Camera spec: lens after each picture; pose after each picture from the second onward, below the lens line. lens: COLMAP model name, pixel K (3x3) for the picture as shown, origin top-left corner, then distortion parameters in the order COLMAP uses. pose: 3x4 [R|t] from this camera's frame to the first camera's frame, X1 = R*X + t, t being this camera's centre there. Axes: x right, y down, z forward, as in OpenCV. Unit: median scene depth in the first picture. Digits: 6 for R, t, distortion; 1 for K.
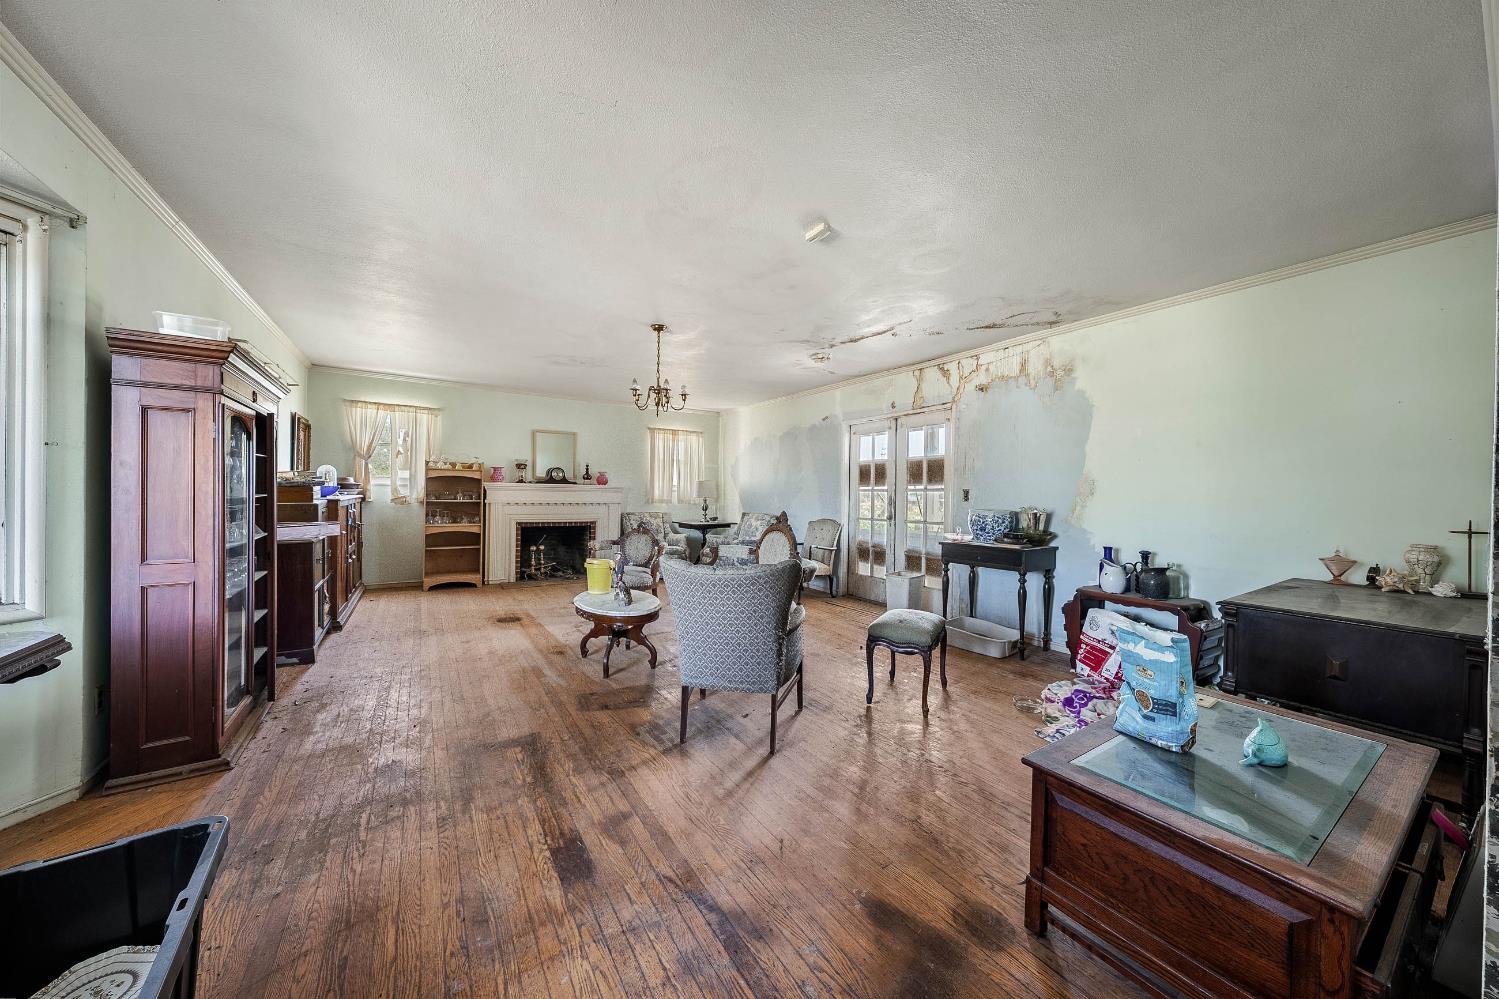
lens RADIAL K [[507.3, 0, 749.5], [0, 507.3, 499.5], [0, 0, 1]] dist [0.000807, 0.000088]
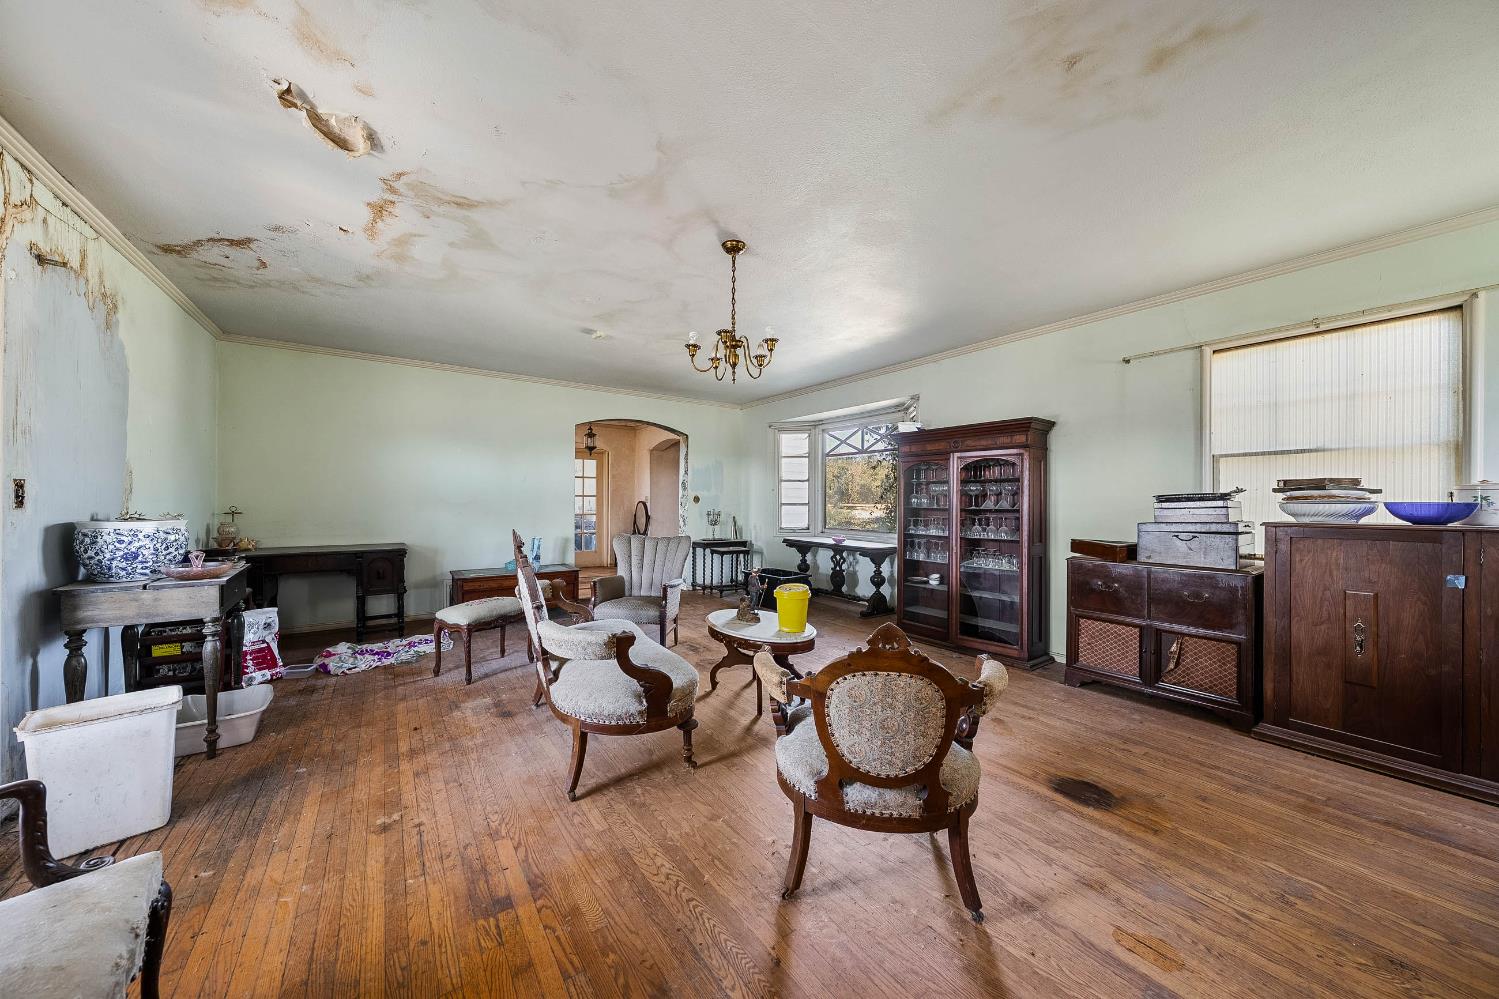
lens RADIAL K [[522.0, 0, 749.5], [0, 522.0, 499.5], [0, 0, 1]] dist [-0.000984, -0.000047]
pose [[-0.999169, -0.023690, -0.033170, -0.191461], [-0.023838, 0.999708, 0.004062, -0.022286], [0.033064, 0.004849, -0.999441, 1.741895]]
